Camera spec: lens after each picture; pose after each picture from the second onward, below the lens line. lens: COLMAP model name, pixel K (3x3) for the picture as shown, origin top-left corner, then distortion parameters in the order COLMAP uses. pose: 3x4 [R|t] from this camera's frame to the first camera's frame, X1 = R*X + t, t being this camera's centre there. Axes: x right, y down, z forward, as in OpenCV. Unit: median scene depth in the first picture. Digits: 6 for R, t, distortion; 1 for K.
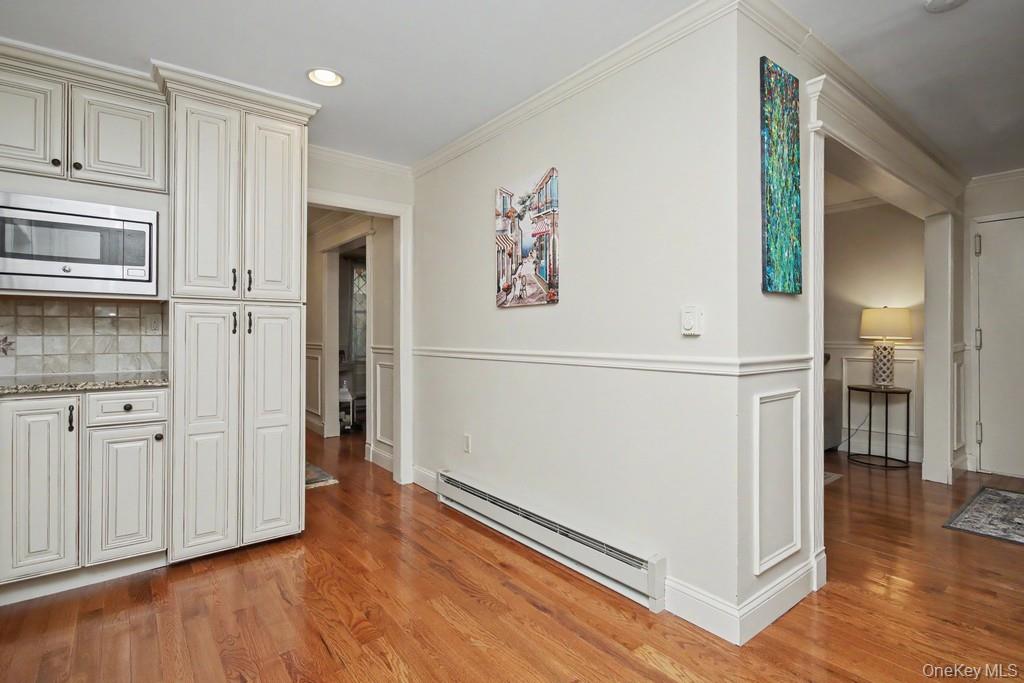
lens RADIAL K [[483.4, 0, 496.2], [0, 483.4, 331.1], [0, 0, 1]] dist [0.001772, 0.000822]
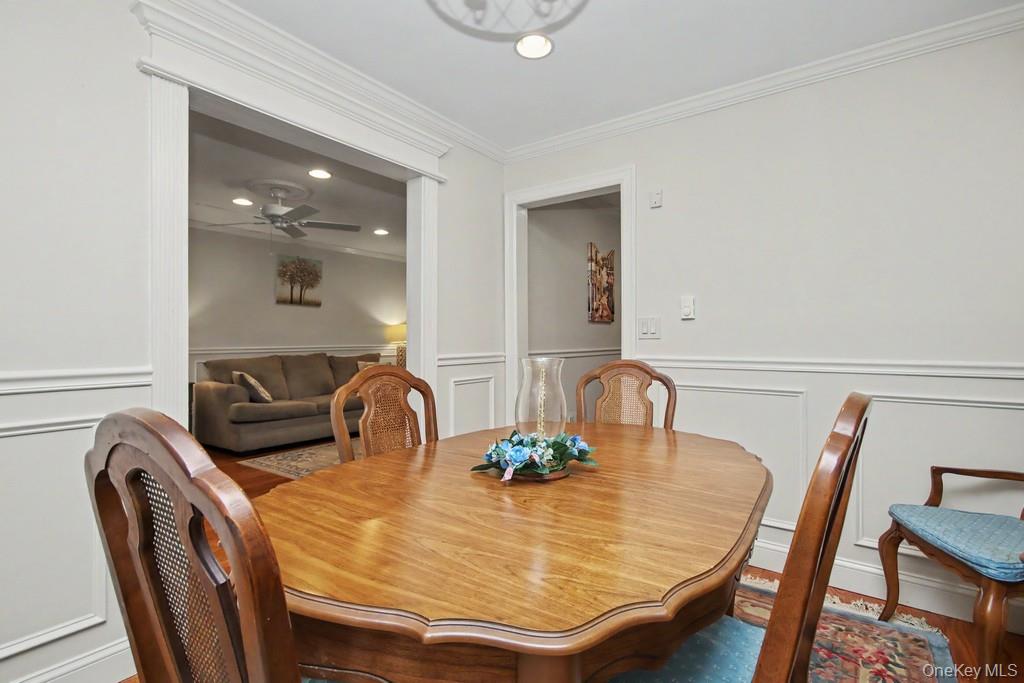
lens RADIAL K [[483.4, 0, 513.6], [0, 483.4, 340.5], [0, 0, 1]] dist [0.001772, 0.000822]
pose [[-0.292615, 0.000973, 0.956230, -1.427232], [-0.003203, 0.999993, -0.001998, 0.019077], [-0.956225, -0.003648, -0.292610, 1.736300]]
